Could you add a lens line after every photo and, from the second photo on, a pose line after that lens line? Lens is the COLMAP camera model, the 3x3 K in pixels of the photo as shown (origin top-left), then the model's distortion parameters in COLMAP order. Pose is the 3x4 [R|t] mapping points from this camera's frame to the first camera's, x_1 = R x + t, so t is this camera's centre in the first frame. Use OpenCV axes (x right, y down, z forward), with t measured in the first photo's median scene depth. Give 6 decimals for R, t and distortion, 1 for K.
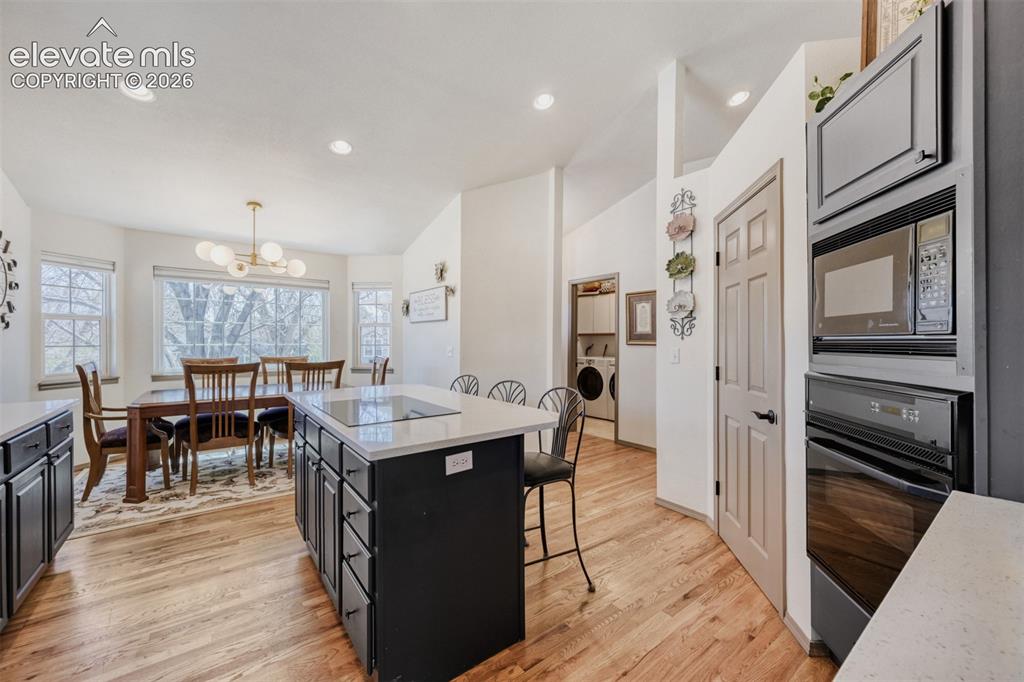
lens RADIAL K [[402.5, 0, 508.6], [0, 402.5, 341.2], [0, 0, 1]] dist [-0.001417, 0.000545]
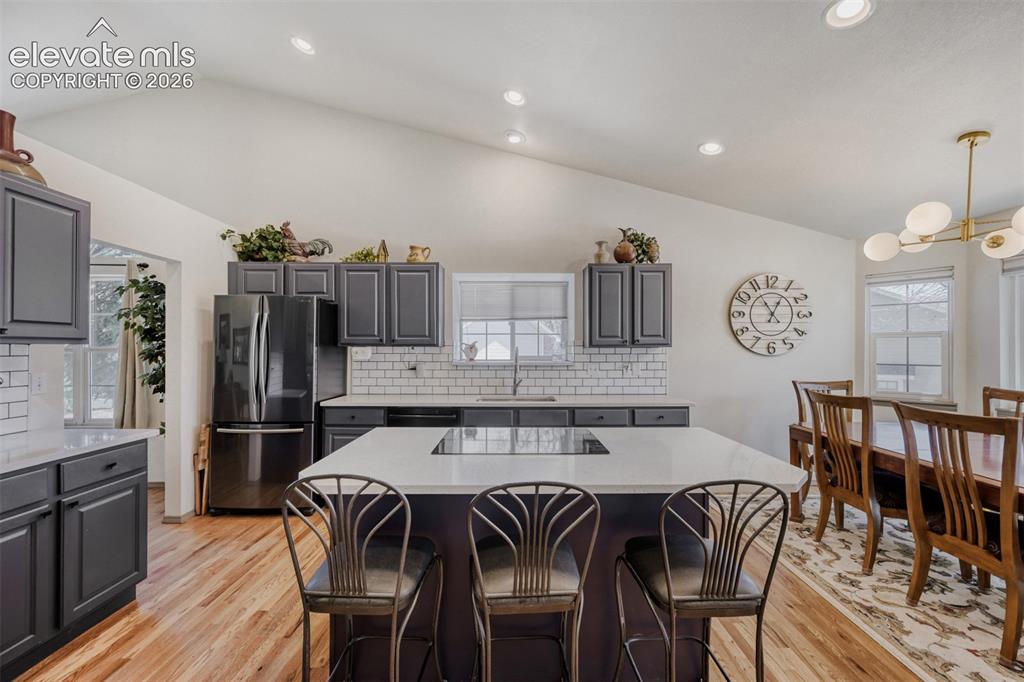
lens RADIAL K [[402.5, 0, 513.6], [0, 402.5, 348.0], [0, 0, 1]] dist [-0.001417, 0.000545]
pose [[-0.582656, 0.001566, -0.812717, 0.324464], [-0.005660, 0.999966, 0.005984, -0.037765], [0.812699, 0.008086, -0.582628, 1.055763]]
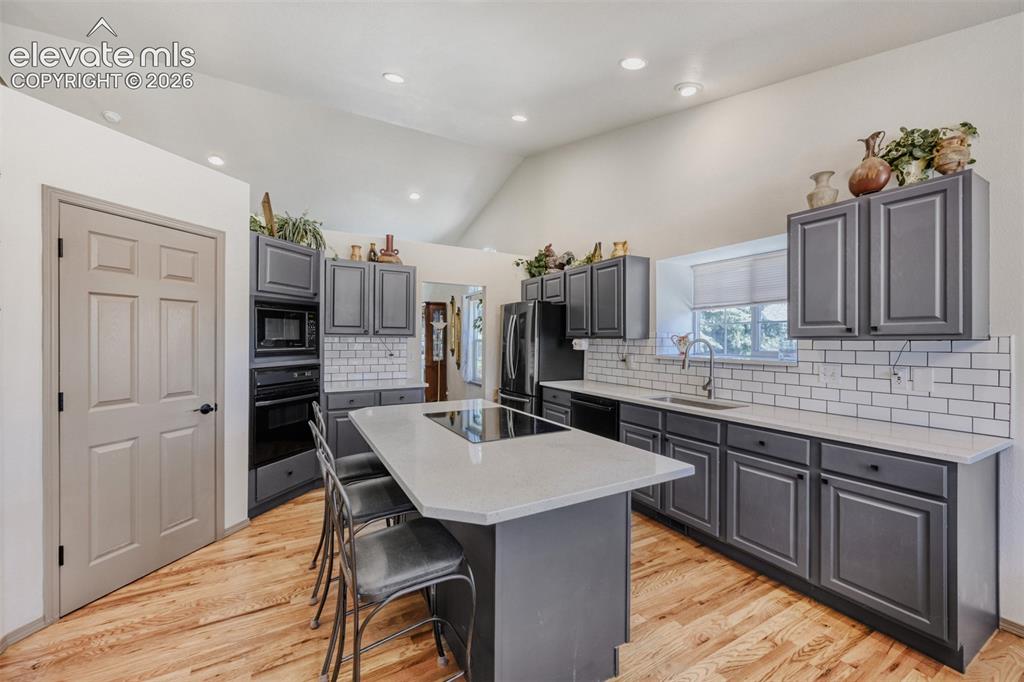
lens RADIAL K [[402.5, 0, 510.9], [0, 402.5, 338.0], [0, 0, 1]] dist [-0.001417, 0.000545]
pose [[-0.992149, -0.002854, 0.125031, -0.347016], [-0.002724, 0.999996, 0.001207, -0.035933], [-0.125034, 0.000857, -0.992152, 1.411494]]
